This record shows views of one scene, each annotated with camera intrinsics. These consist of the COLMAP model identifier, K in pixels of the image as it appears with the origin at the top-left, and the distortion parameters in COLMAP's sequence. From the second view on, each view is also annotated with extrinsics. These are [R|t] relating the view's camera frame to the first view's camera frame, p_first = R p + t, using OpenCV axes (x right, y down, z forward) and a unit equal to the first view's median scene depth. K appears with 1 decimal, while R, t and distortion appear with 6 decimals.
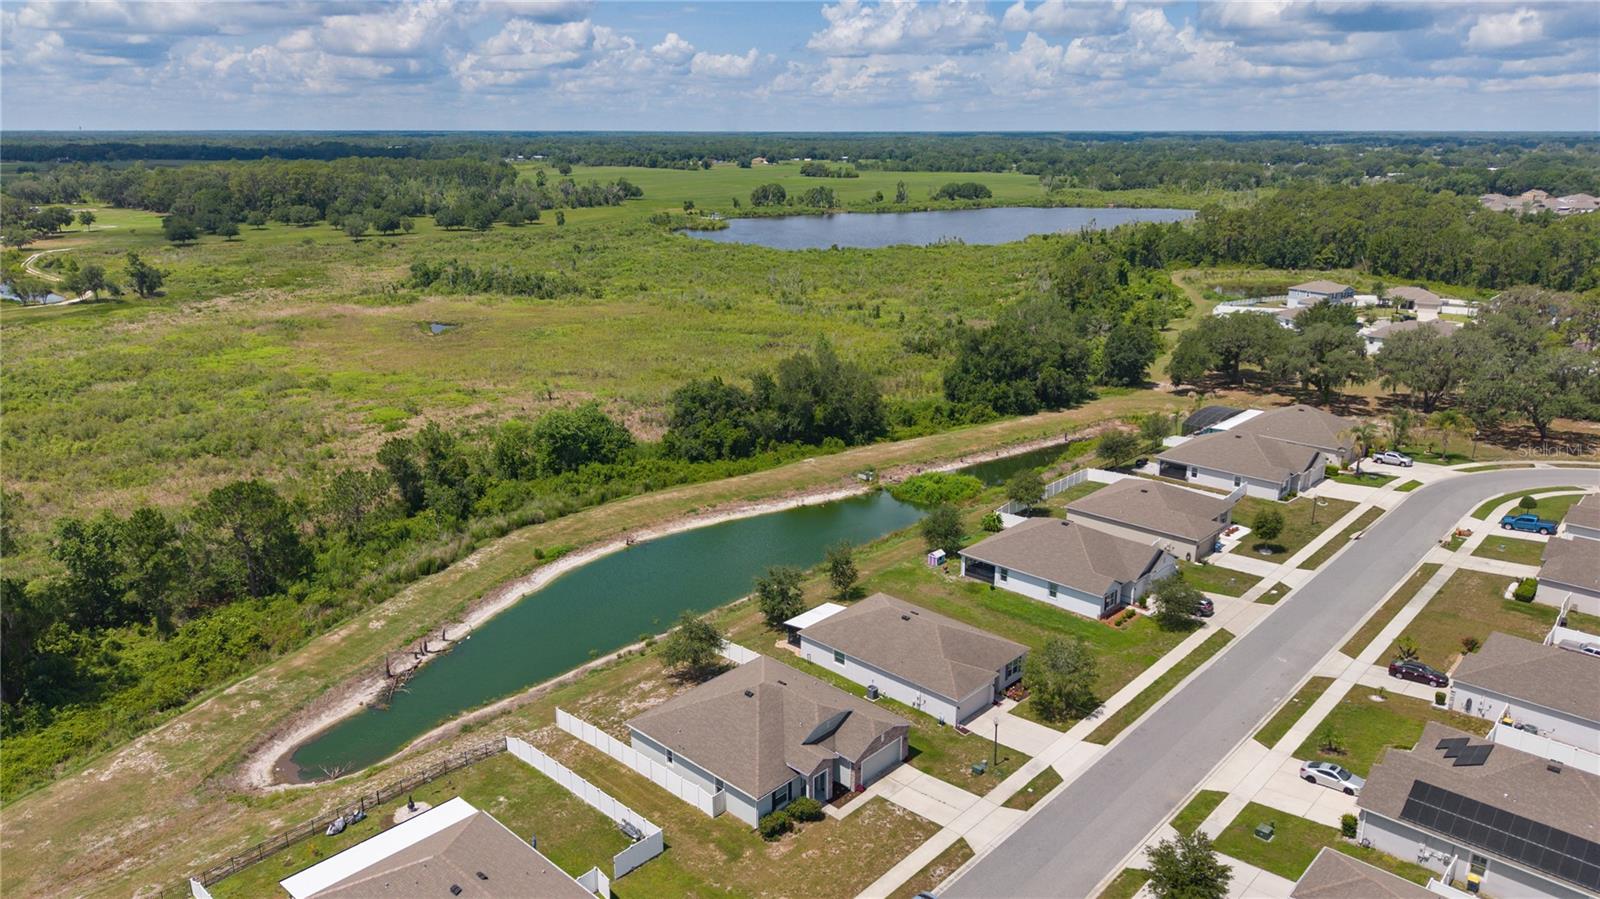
lens RADIAL K [[1082.3, 0, 804.3], [0, 1082.3, 450.5], [0, 0, 1]] dist [0.030642, -0.035706]
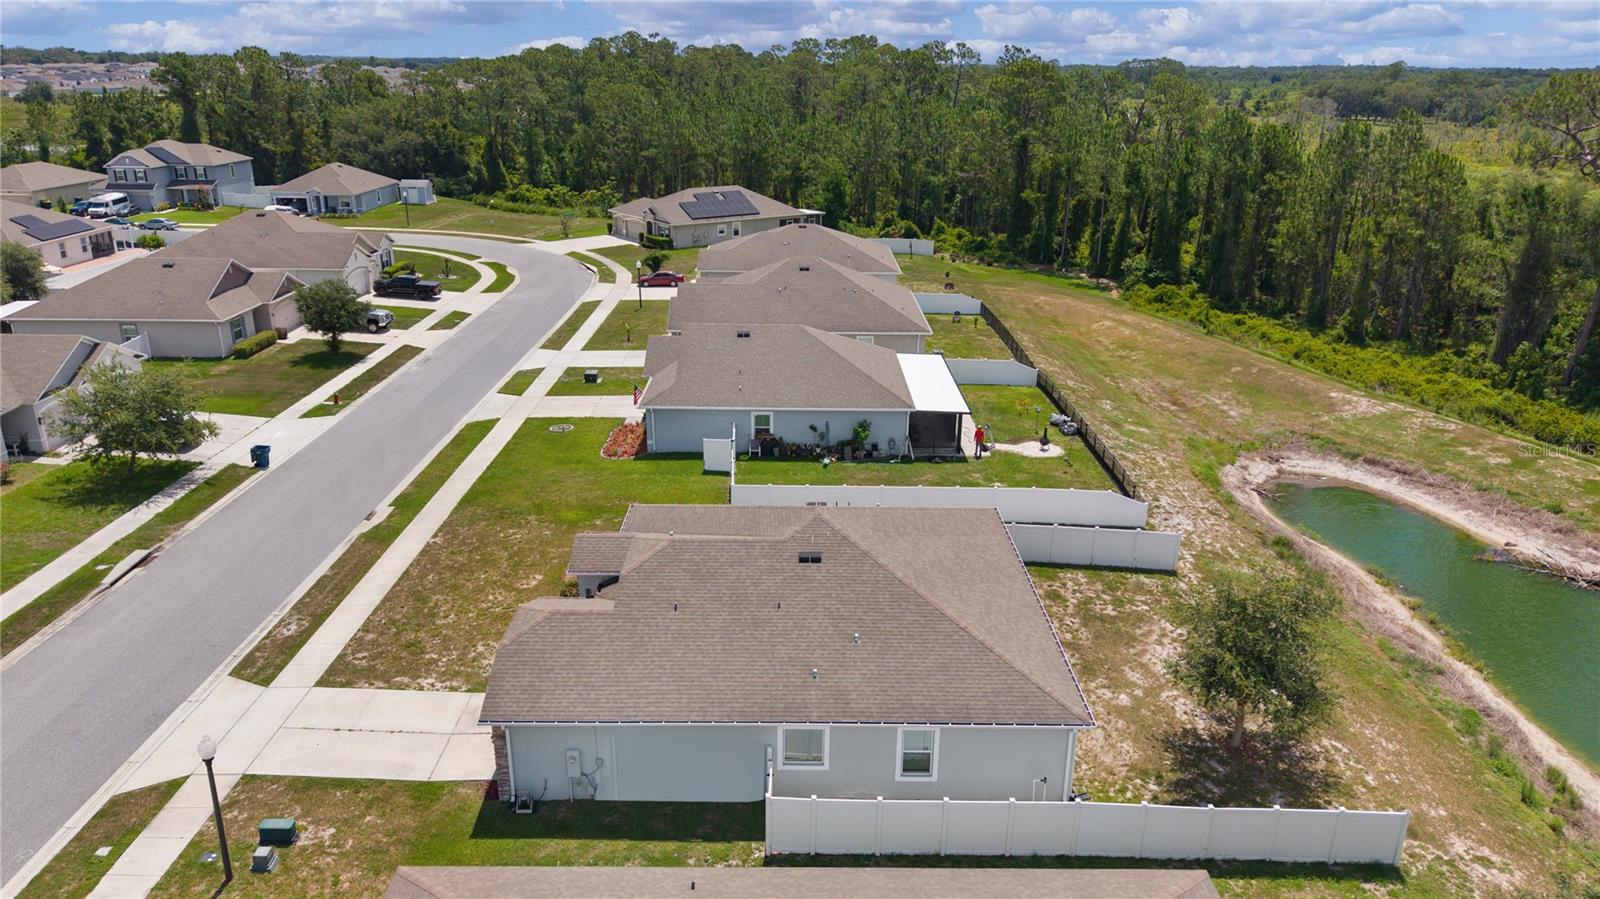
lens RADIAL K [[1082.3, 0, 804.3], [0, 1082.3, 450.5], [0, 0, 1]] dist [0.030642, -0.035706]
pose [[-0.727204, 0.222547, -0.649344, 0.169279], [-0.207044, 0.830811, 0.516610, -0.014869], [0.654452, 0.510124, -0.558092, 0.889307]]
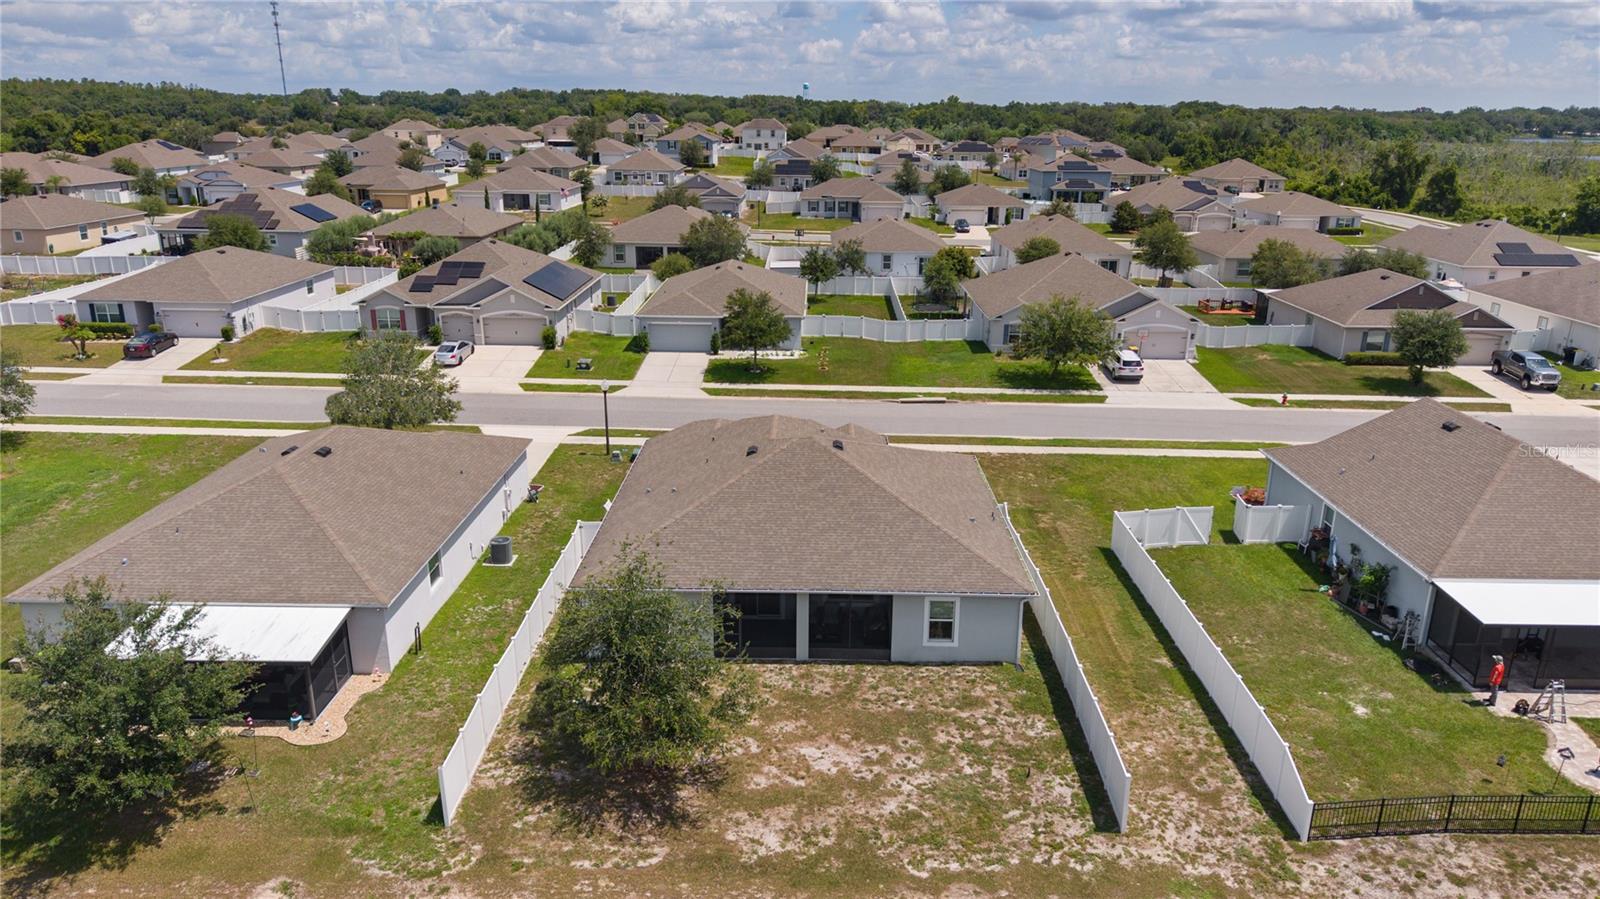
lens RADIAL K [[1082.3, 0, 804.3], [0, 1082.3, 450.5], [0, 0, 1]] dist [0.030642, -0.035706]
pose [[-0.672573, -0.228042, 0.704019, -0.282369], [0.203269, 0.857818, 0.472049, -0.007617], [-0.711567, 0.460592, -0.530591, 0.921392]]
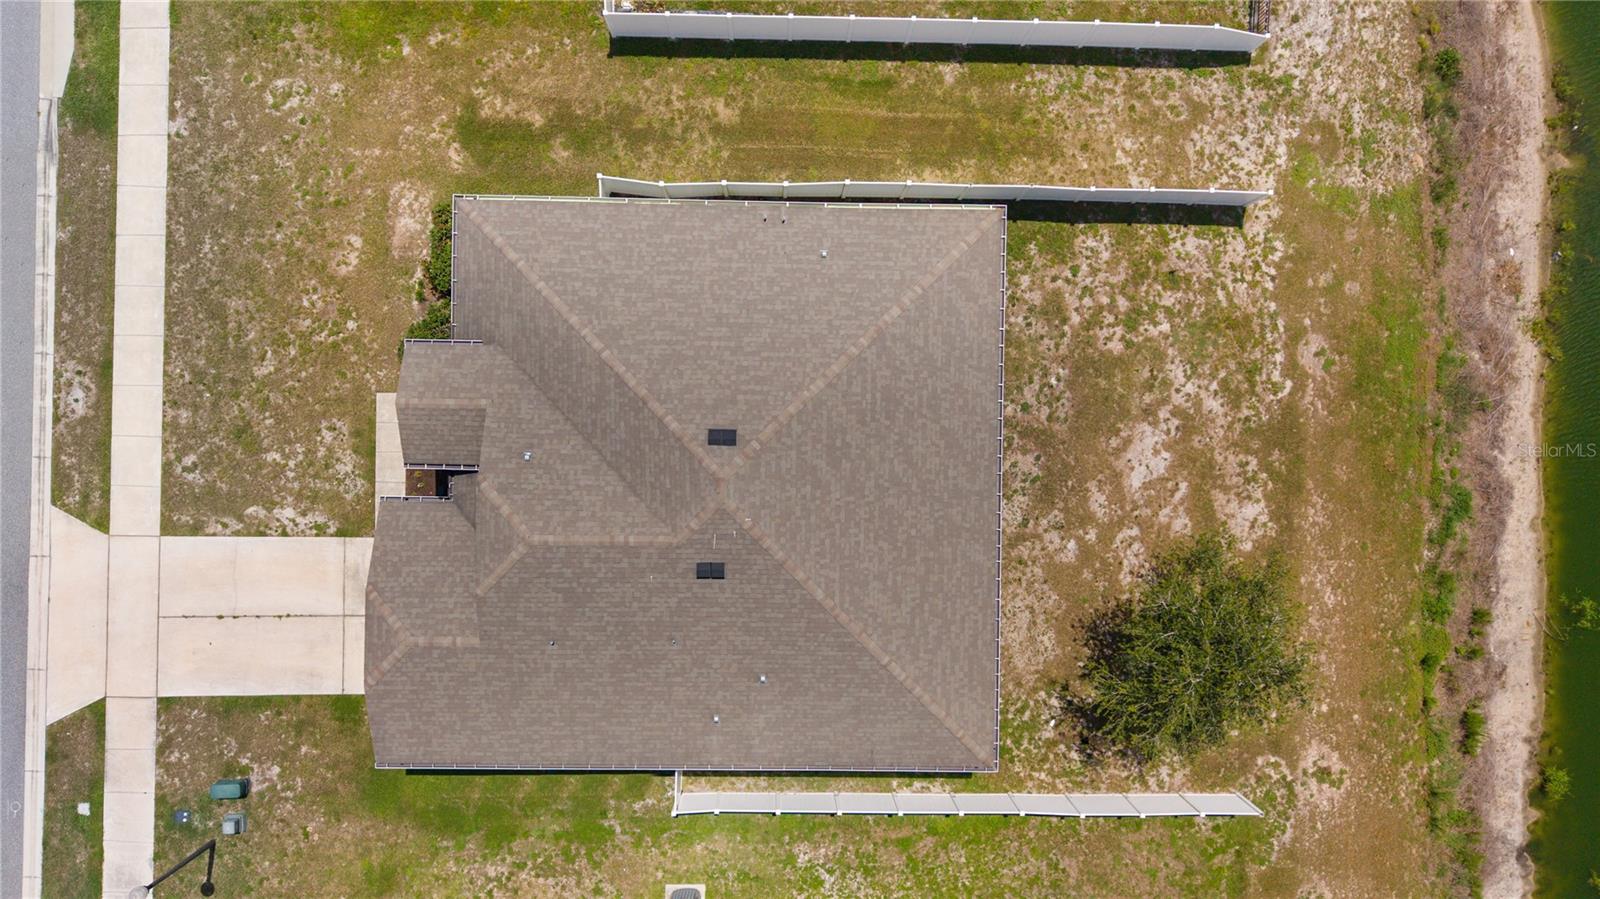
lens RADIAL K [[1082.3, 0, 804.3], [0, 1082.3, 450.5], [0, 0, 1]] dist [0.030642, -0.035706]
pose [[-0.741016, 0.671313, -0.015274, -0.044612], [-0.211717, -0.211992, 0.954063, -0.061538], [0.637237, 0.710210, 0.299218, 0.666264]]
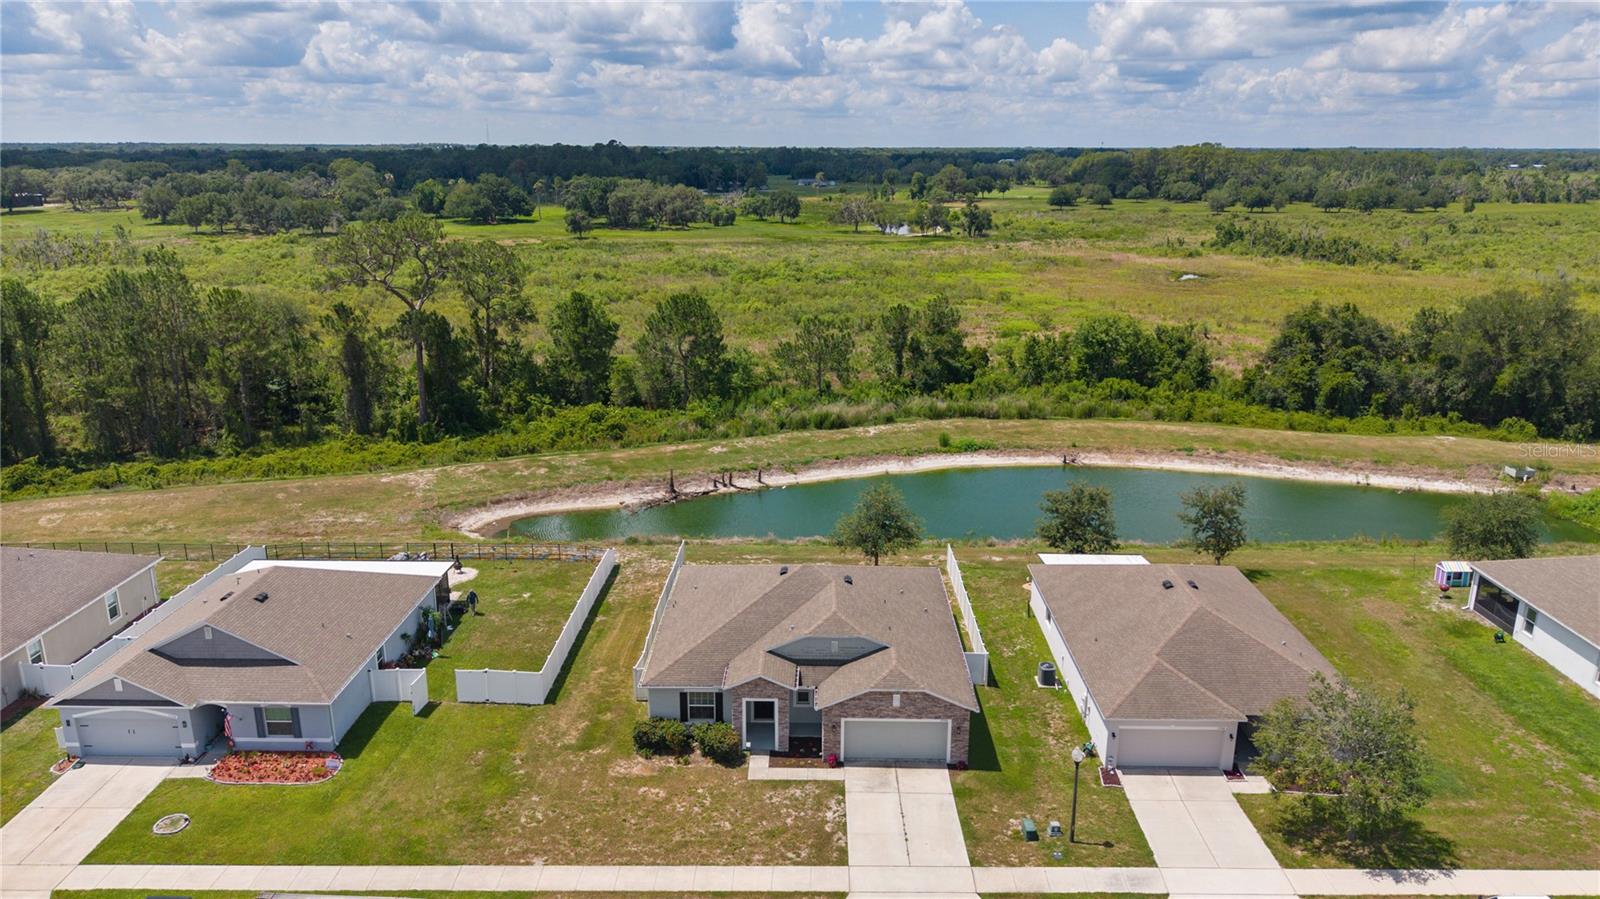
lens RADIAL K [[1082.3, 0, 804.3], [0, 1082.3, 450.5], [0, 0, 1]] dist [0.030642, -0.035706]
pose [[0.670822, 0.202920, -0.713317, 0.303746], [-0.214834, 0.973768, 0.074976, 0.071357], [0.709819, 0.102949, 0.696820, 0.385599]]
